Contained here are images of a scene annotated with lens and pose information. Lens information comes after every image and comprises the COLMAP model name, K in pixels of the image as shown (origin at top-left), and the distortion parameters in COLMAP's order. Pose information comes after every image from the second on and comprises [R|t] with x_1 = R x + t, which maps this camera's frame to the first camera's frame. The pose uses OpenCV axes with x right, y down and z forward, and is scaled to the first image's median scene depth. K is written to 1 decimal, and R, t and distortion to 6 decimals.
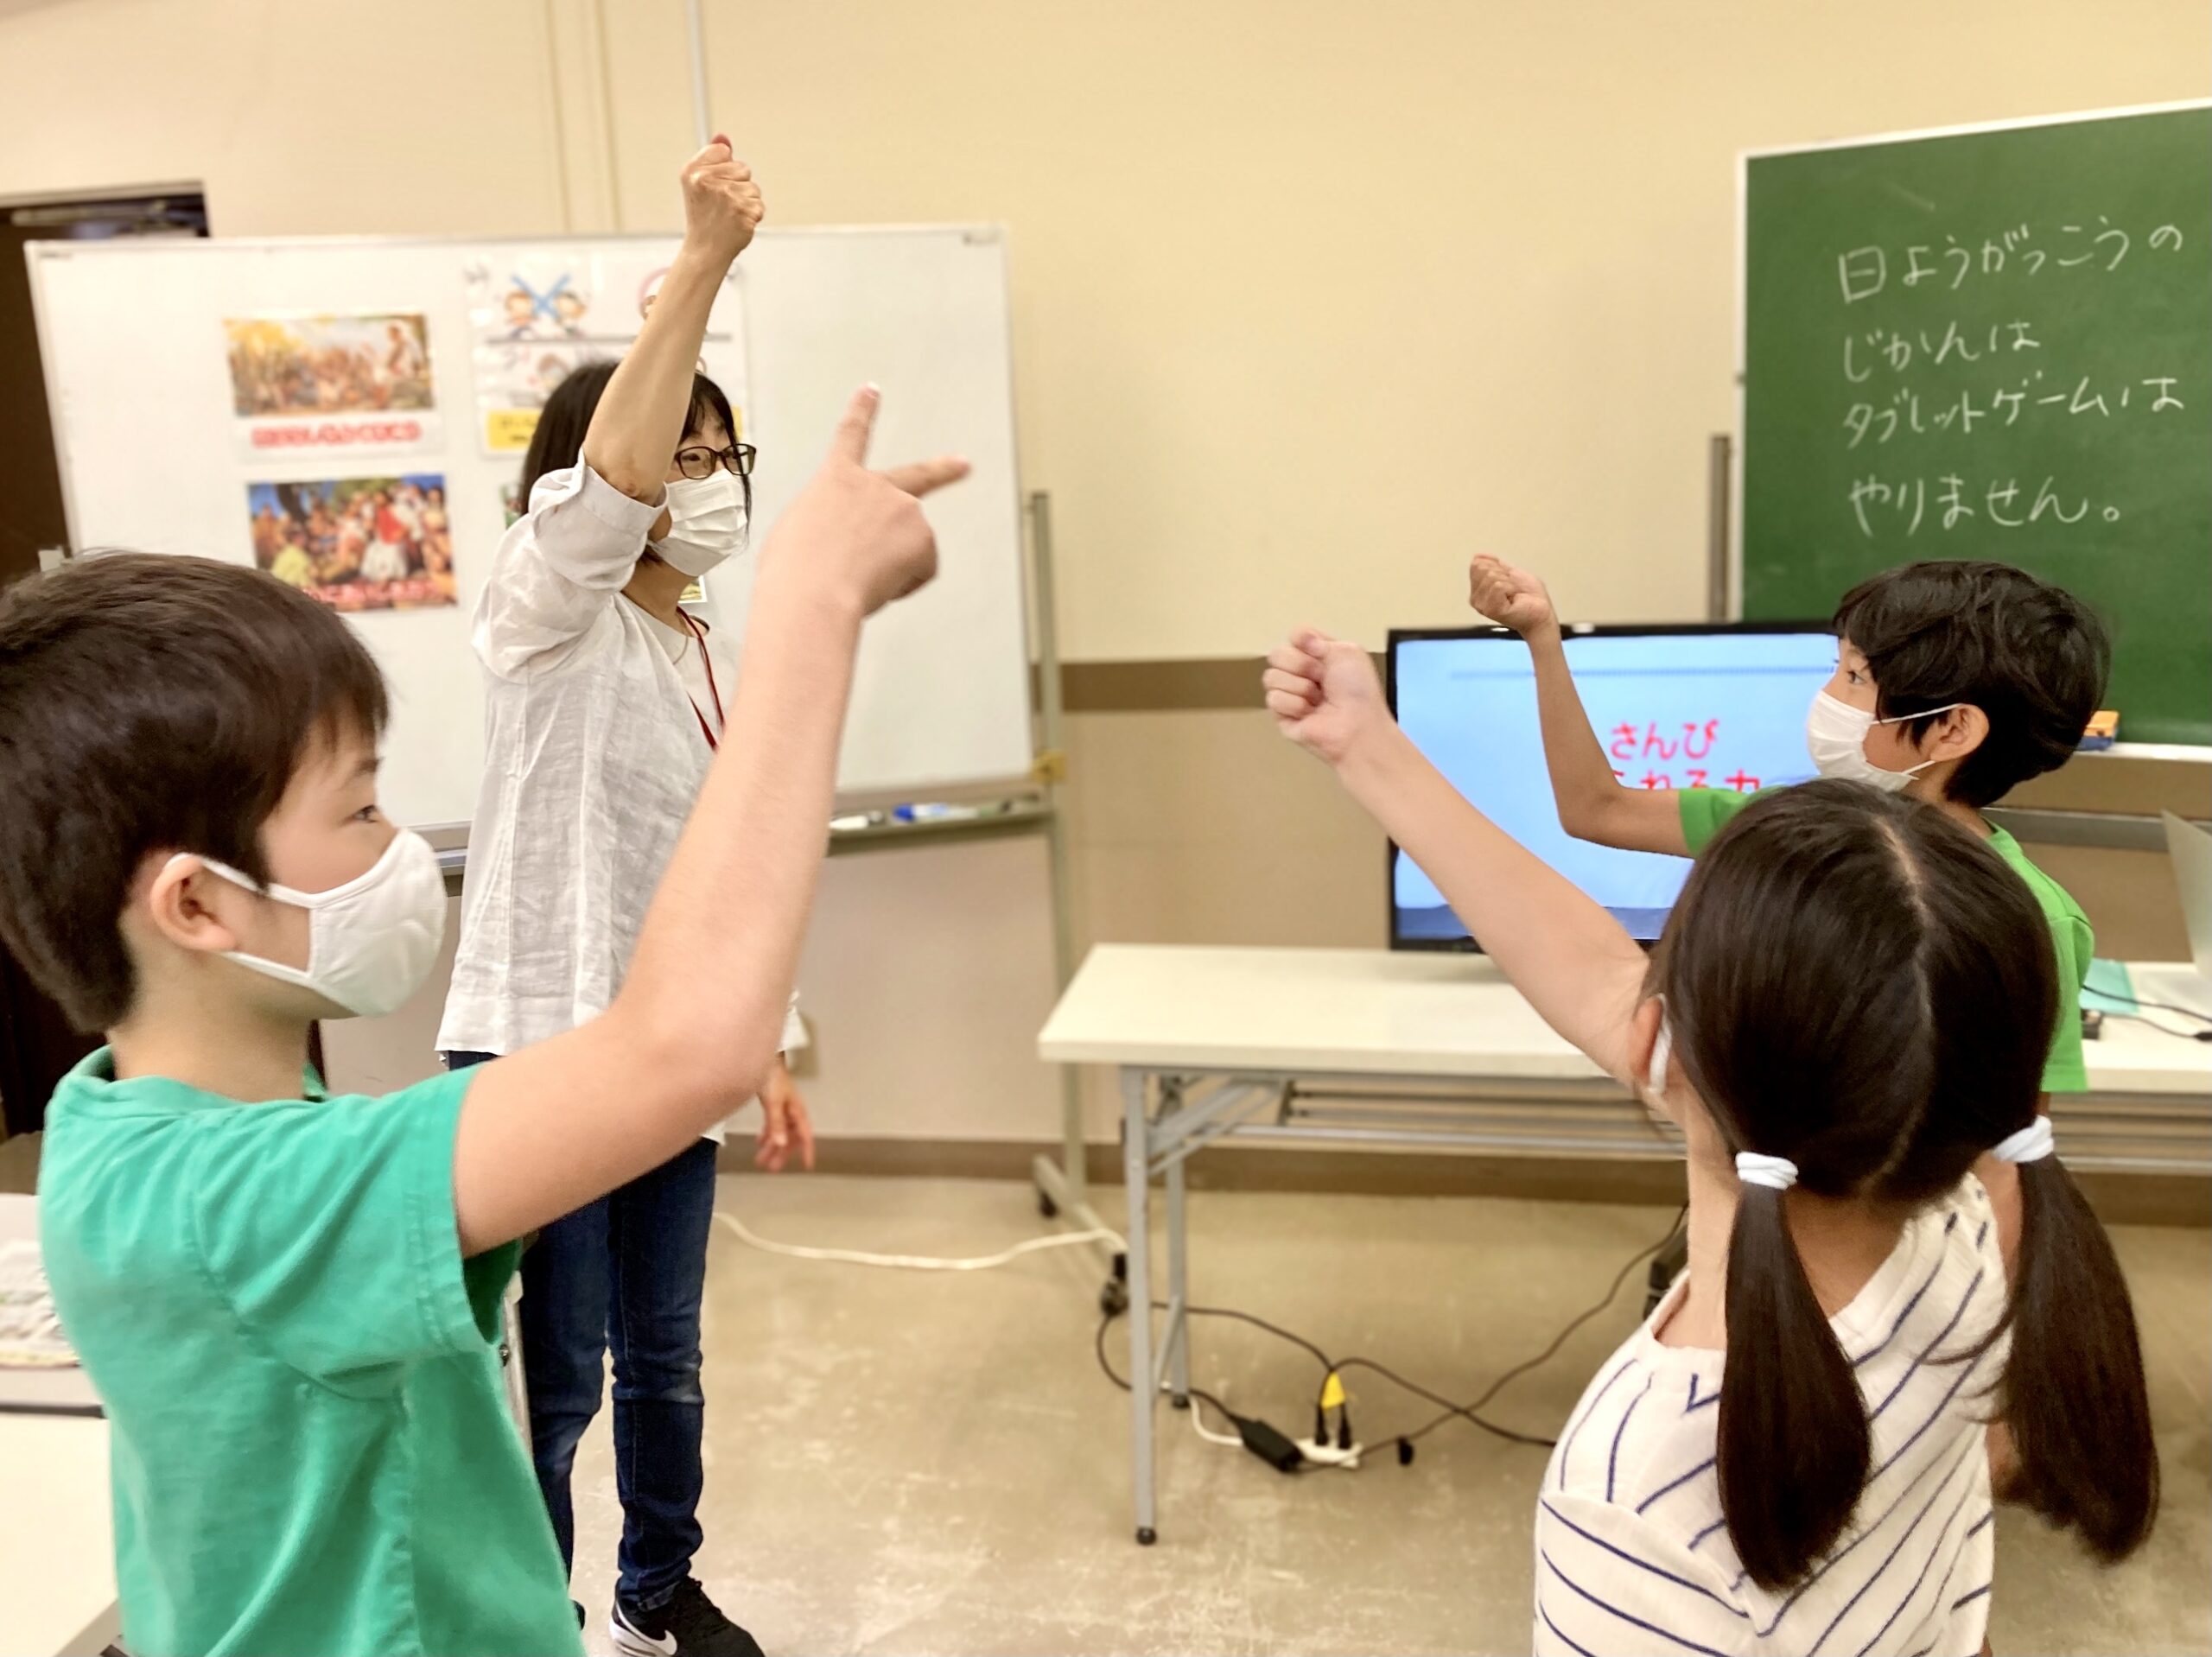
lens RADIAL K [[2012.7, 0, 1106.0], [0, 2012.7, 828.5], [0, 0, 1]] dist [-0.002013, 0.001139]
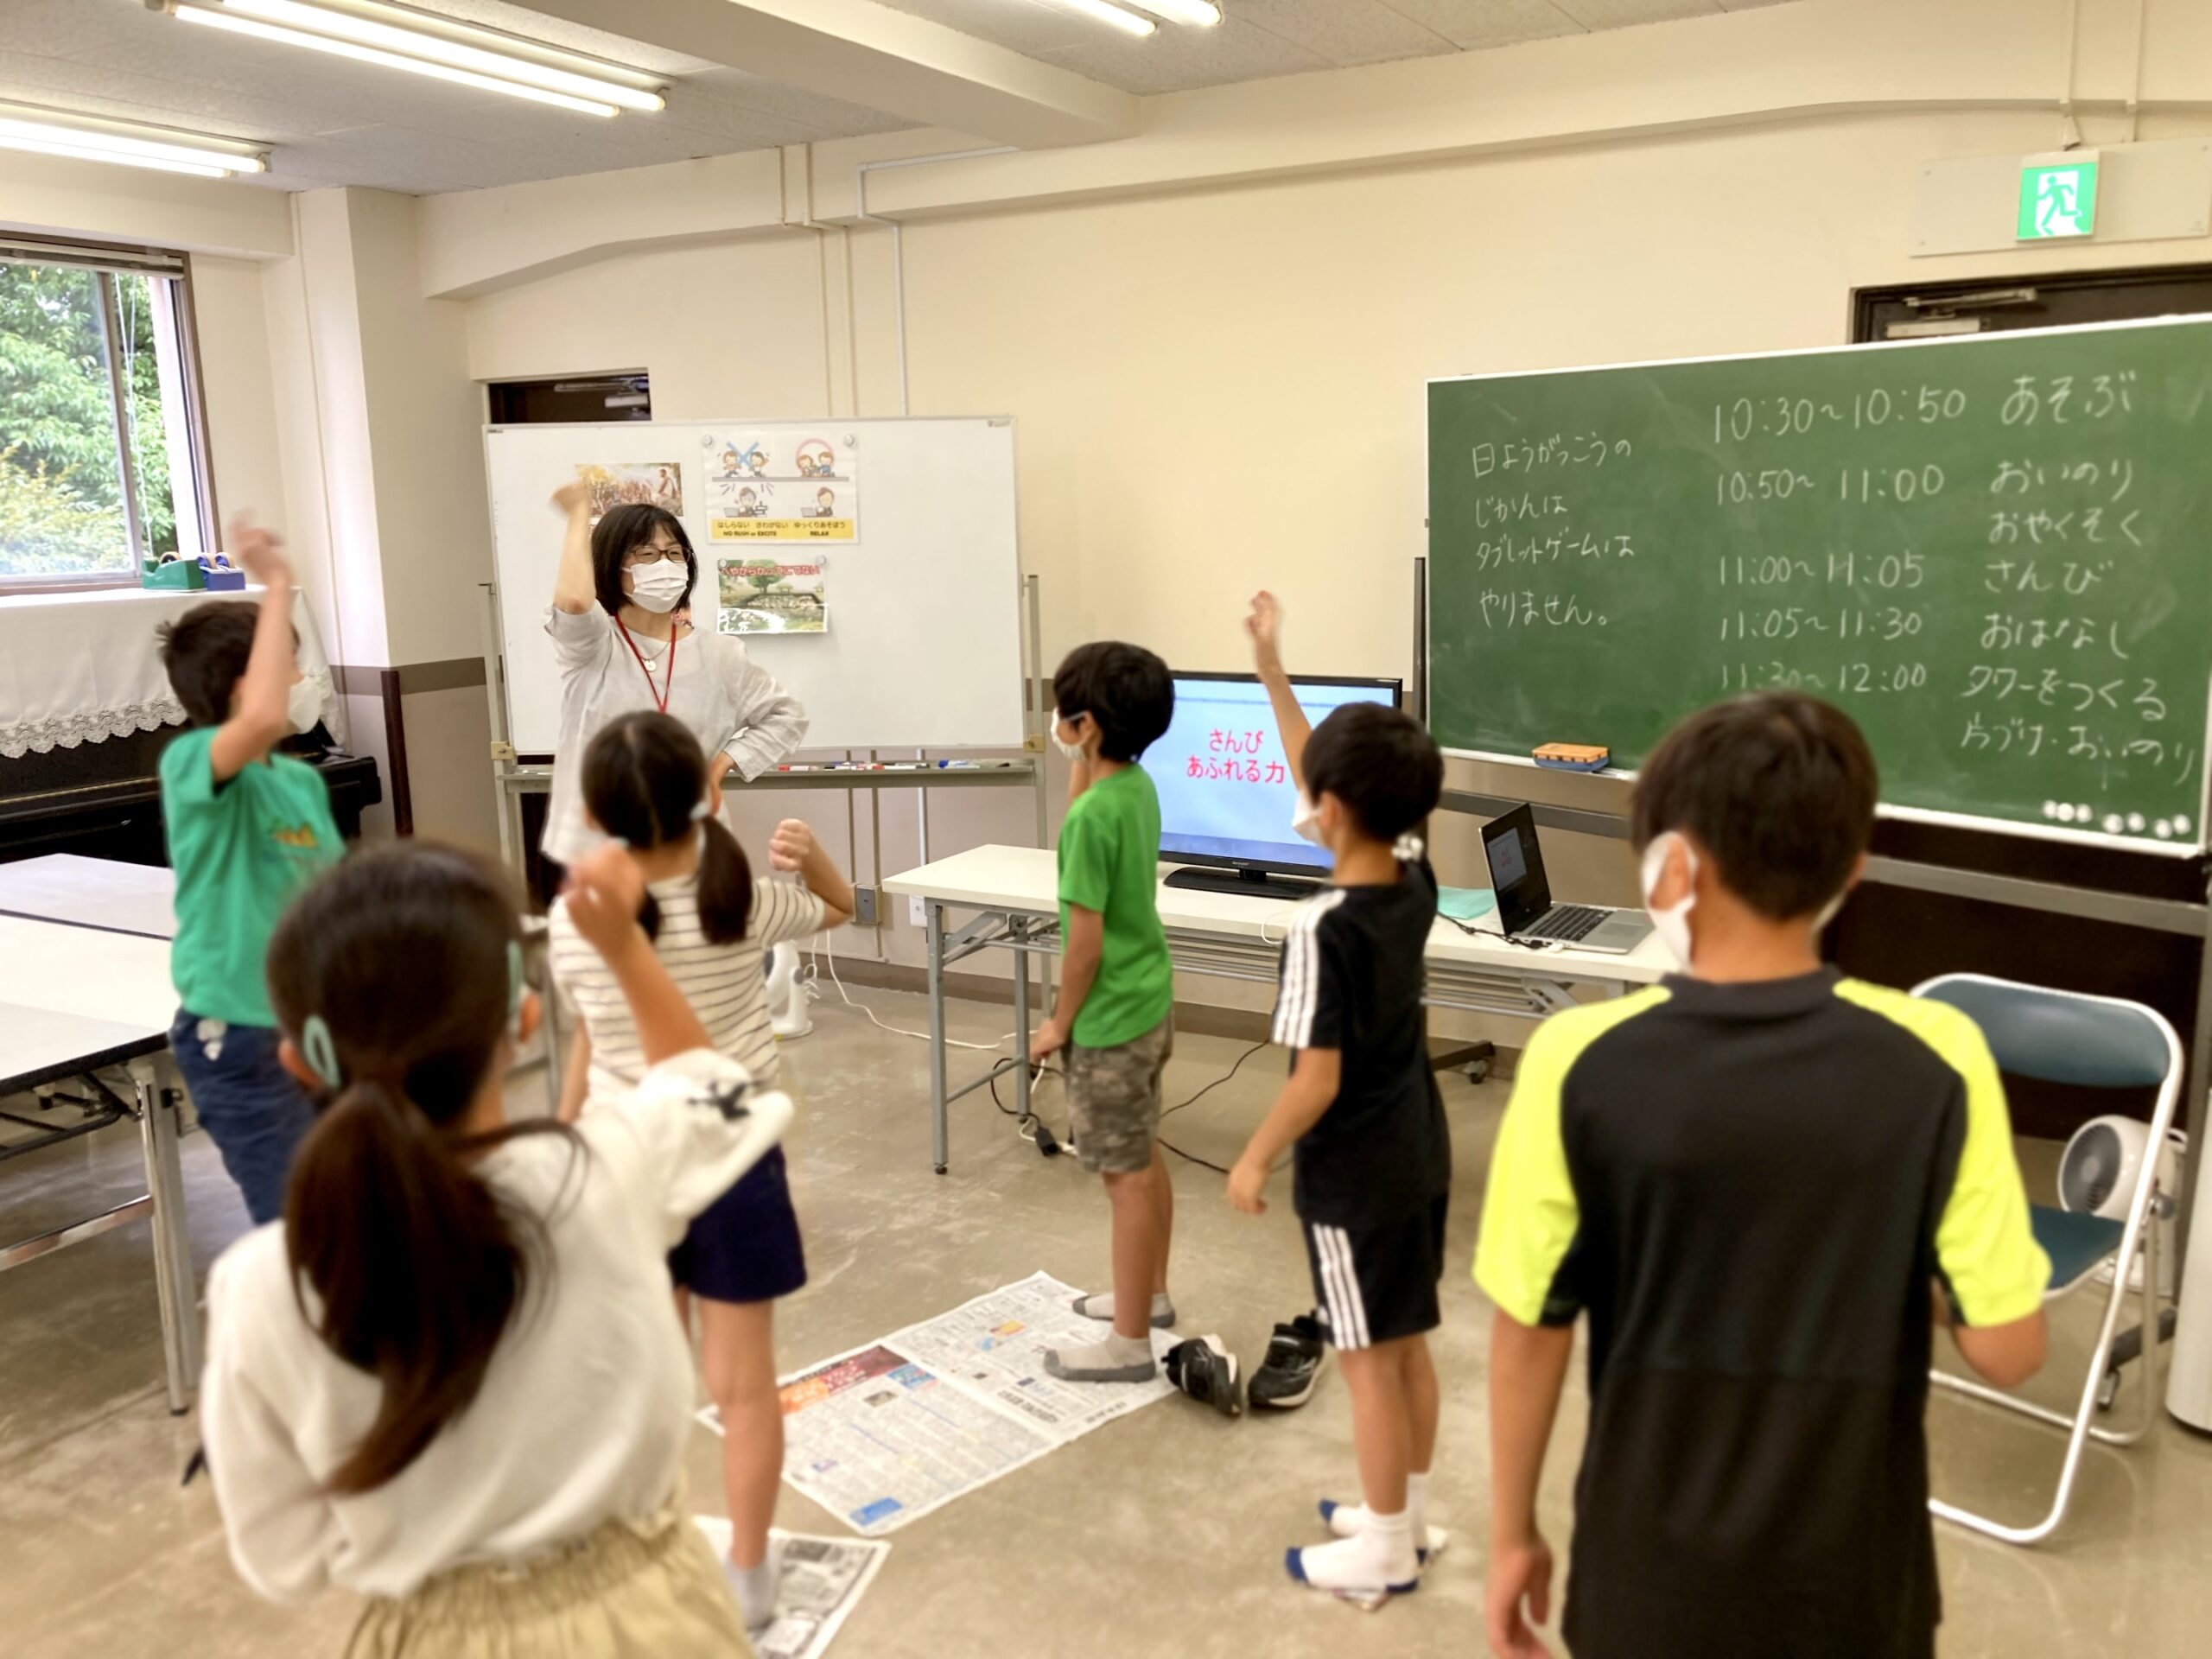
lens RADIAL K [[1810.1, 0, 1108.7], [0, 1810.1, 806.4], [0, 0, 1]] dist [0.125291, -0.231885]
pose [[0.948511, 0.080430, -0.306361, 0.546652], [-0.084159, 0.996452, 0.001041, 0.016196], [0.305358, 0.024796, 0.951915, -0.428935]]
